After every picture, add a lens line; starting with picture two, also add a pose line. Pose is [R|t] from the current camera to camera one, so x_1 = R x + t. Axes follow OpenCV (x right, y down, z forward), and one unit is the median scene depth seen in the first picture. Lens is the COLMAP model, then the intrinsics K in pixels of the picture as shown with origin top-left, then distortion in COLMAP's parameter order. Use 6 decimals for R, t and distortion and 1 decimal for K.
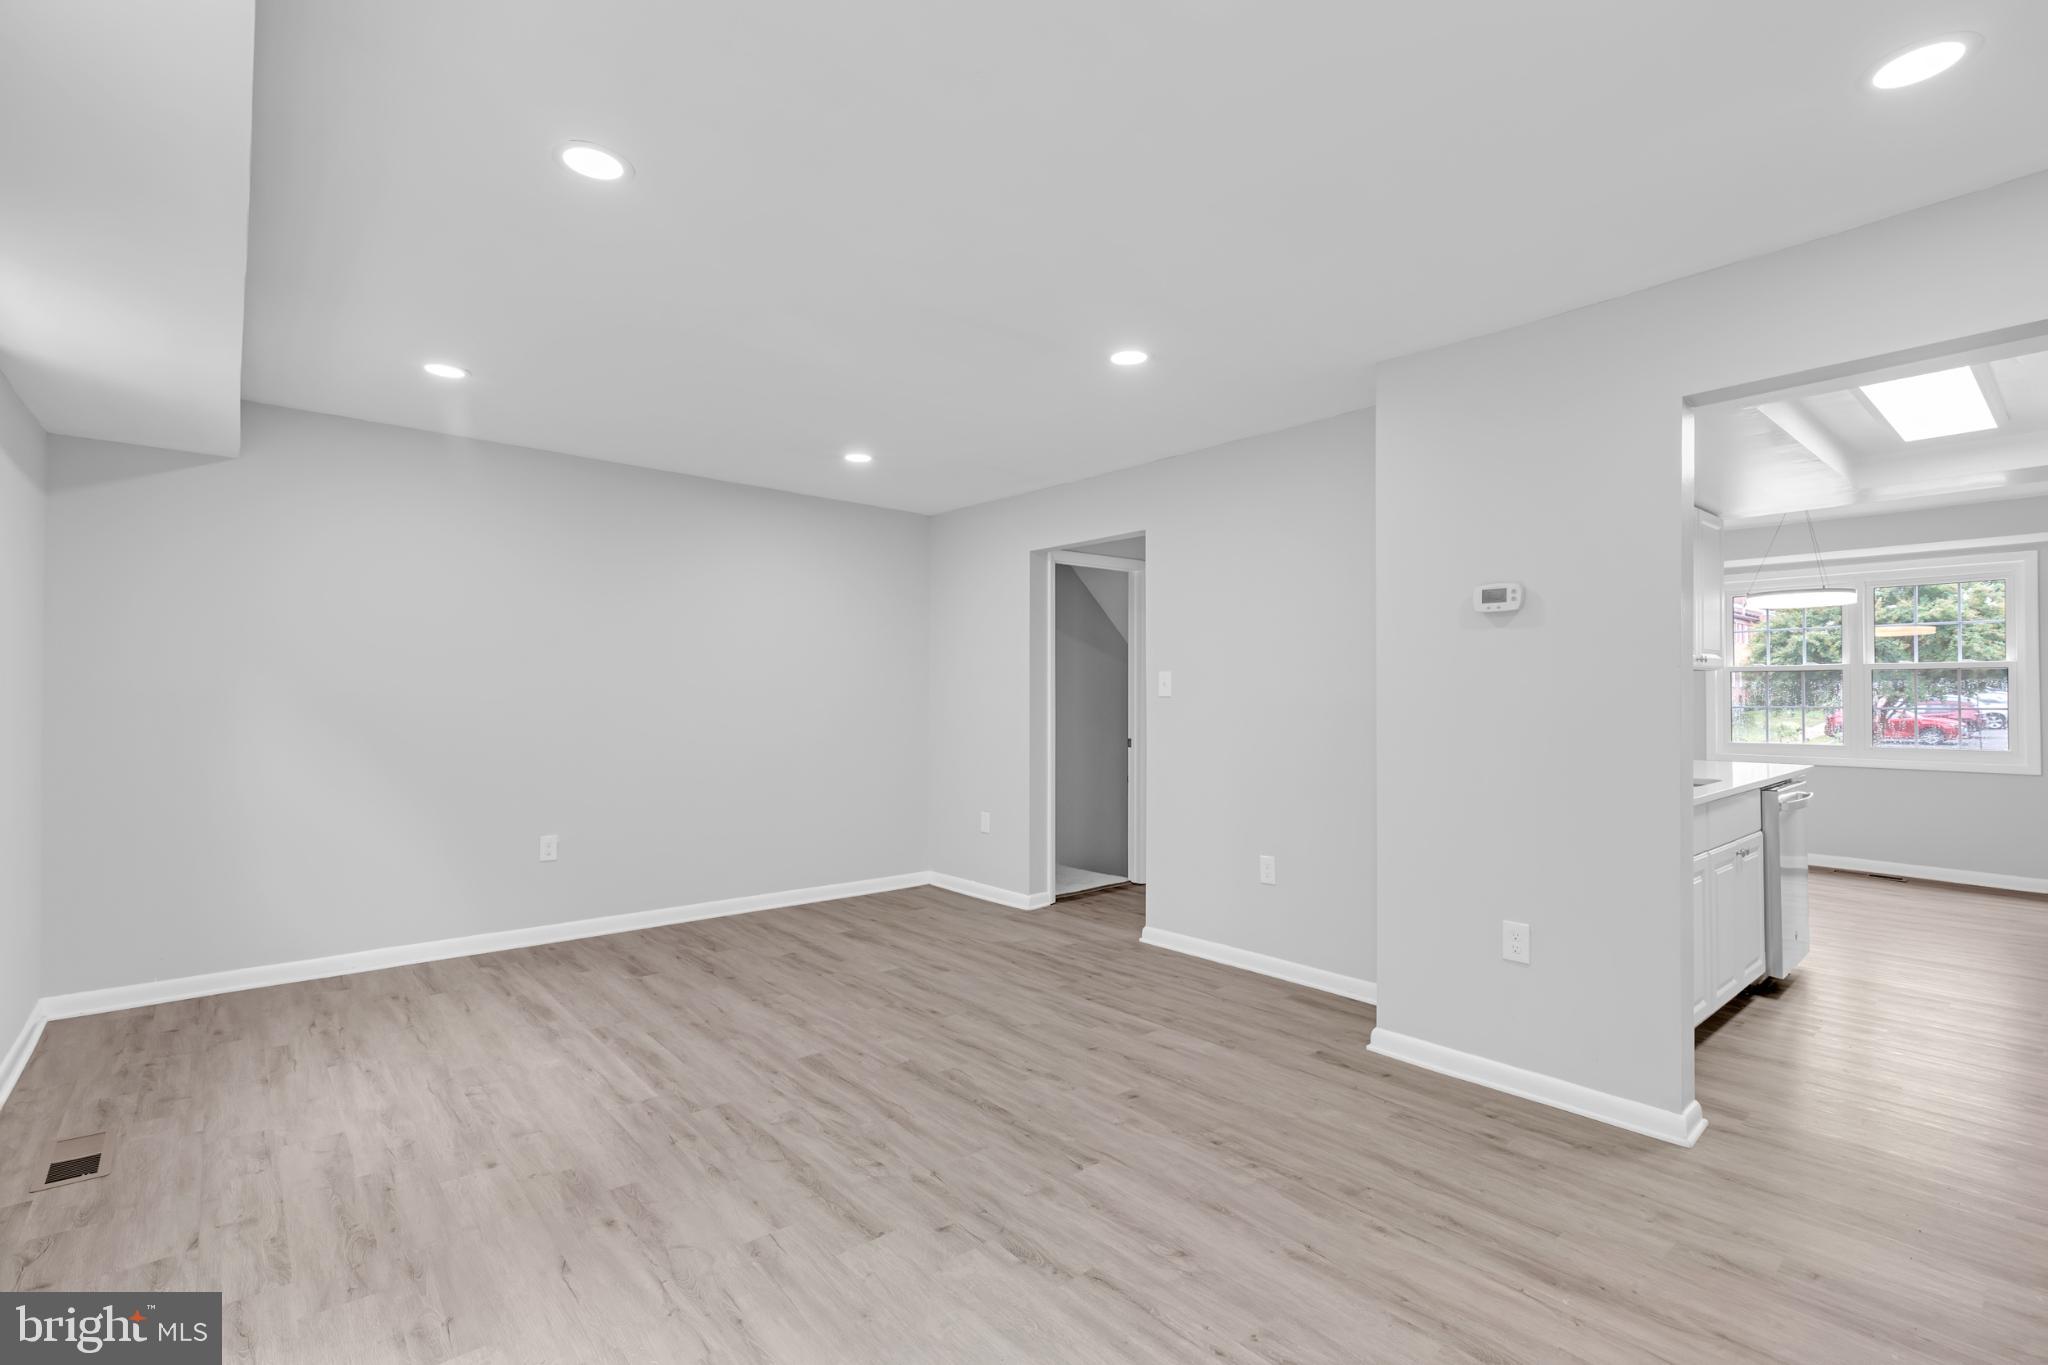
lens RADIAL K [[935.8, 0, 1023.8], [0, 935.8, 687.8], [0, 0, 1]] dist [0.012390, 0.000847]
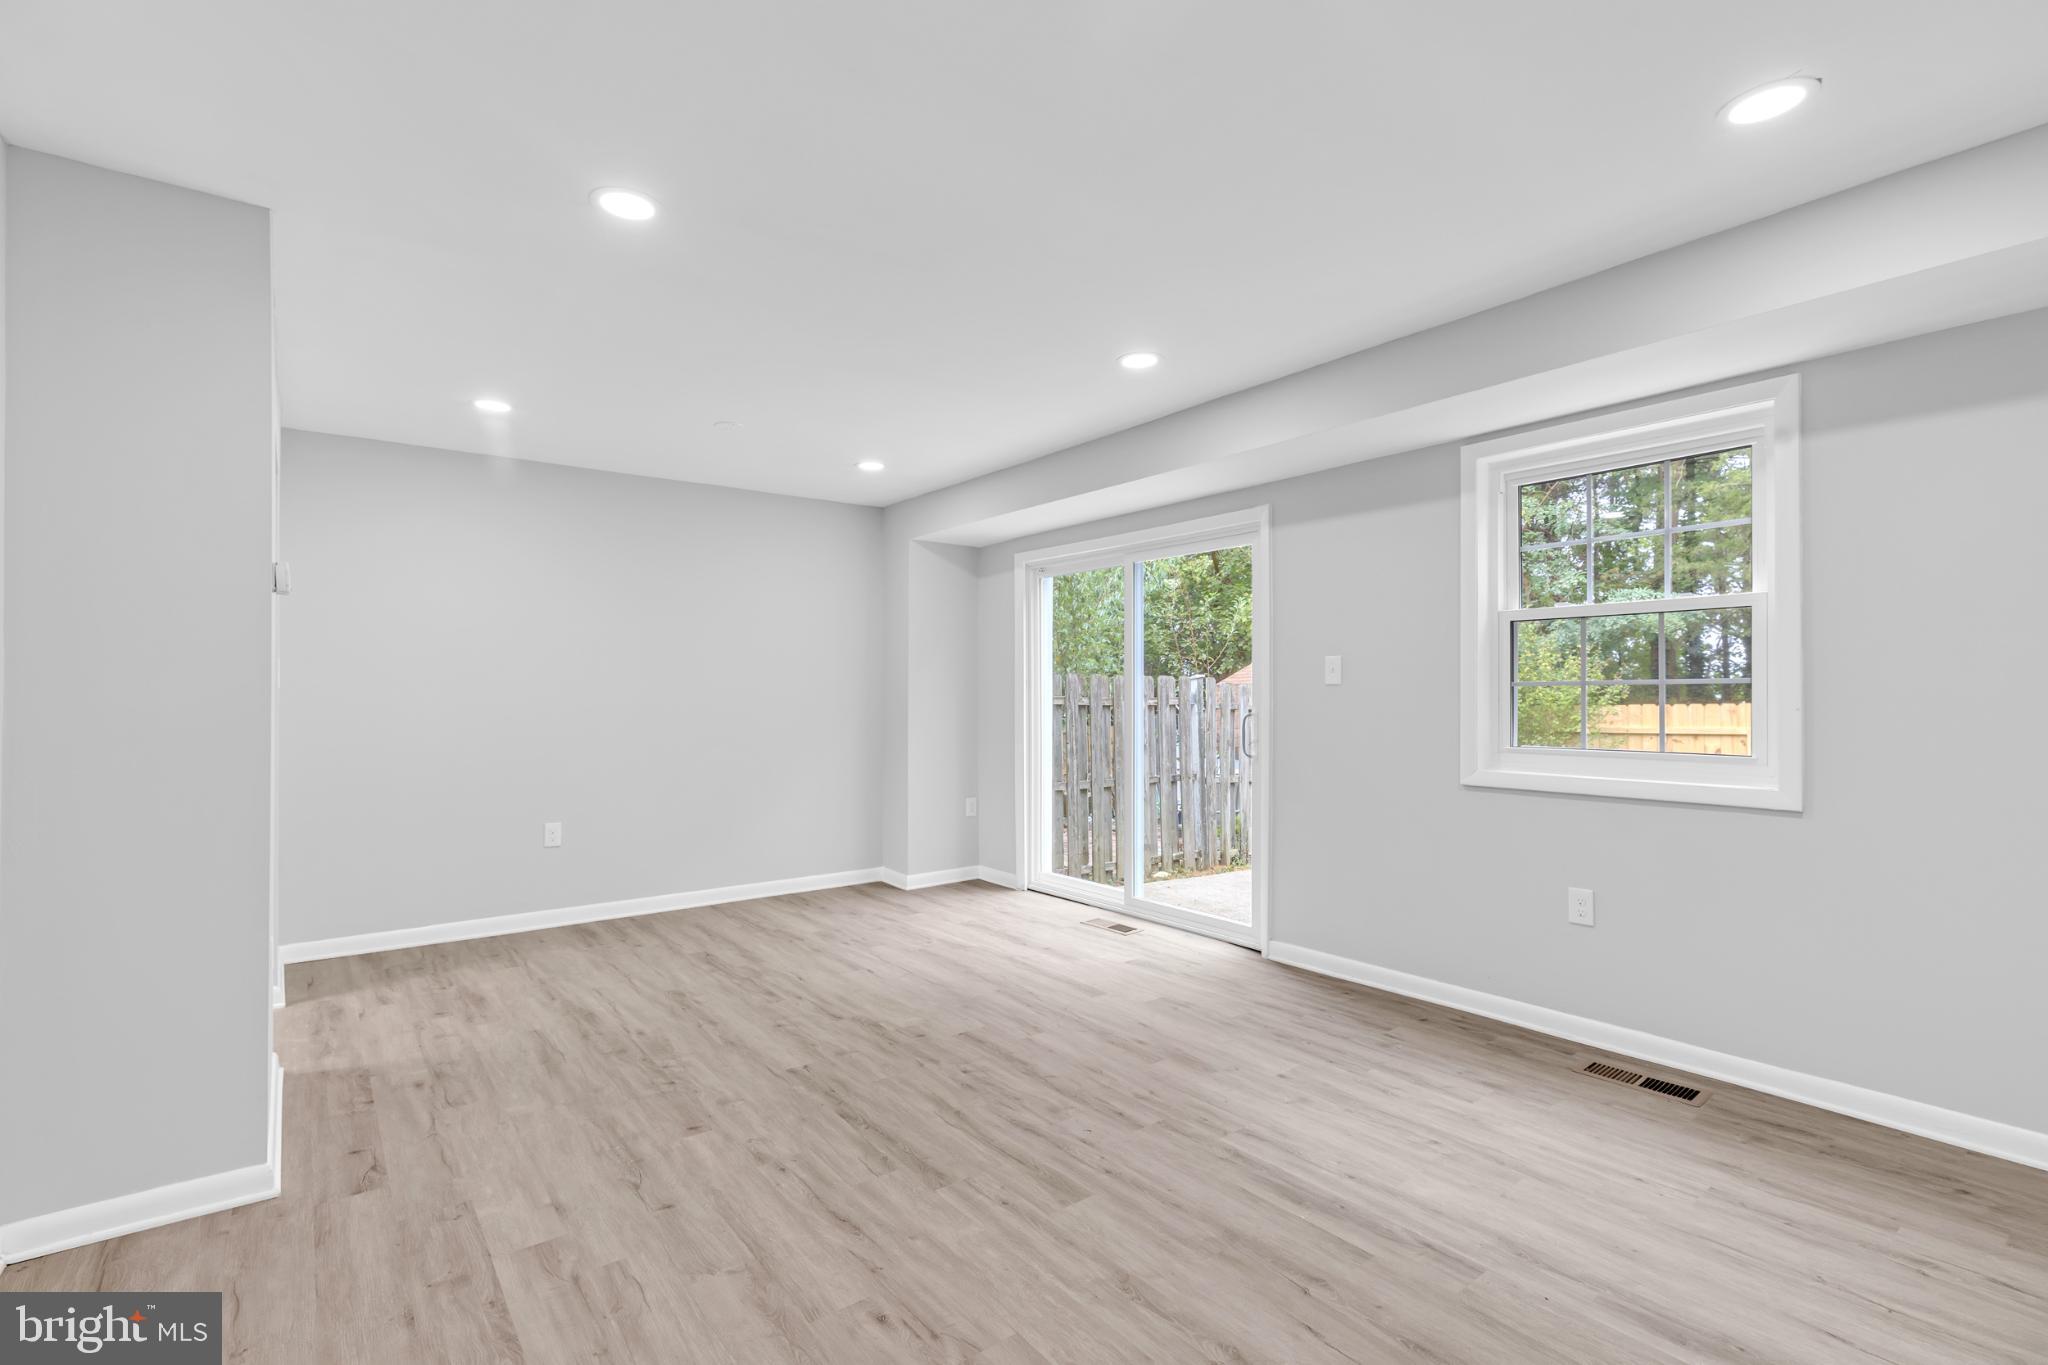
lens RADIAL K [[935.8, 0, 1024.4], [0, 935.8, 688.0], [0, 0, 1]] dist [0.012390, 0.000847]
pose [[-0.998776, -0.000740, 0.049454, -0.256717], [-0.001535, 0.999870, -0.016048, 0.022858], [-0.049436, -0.016104, -0.998647, 1.963088]]
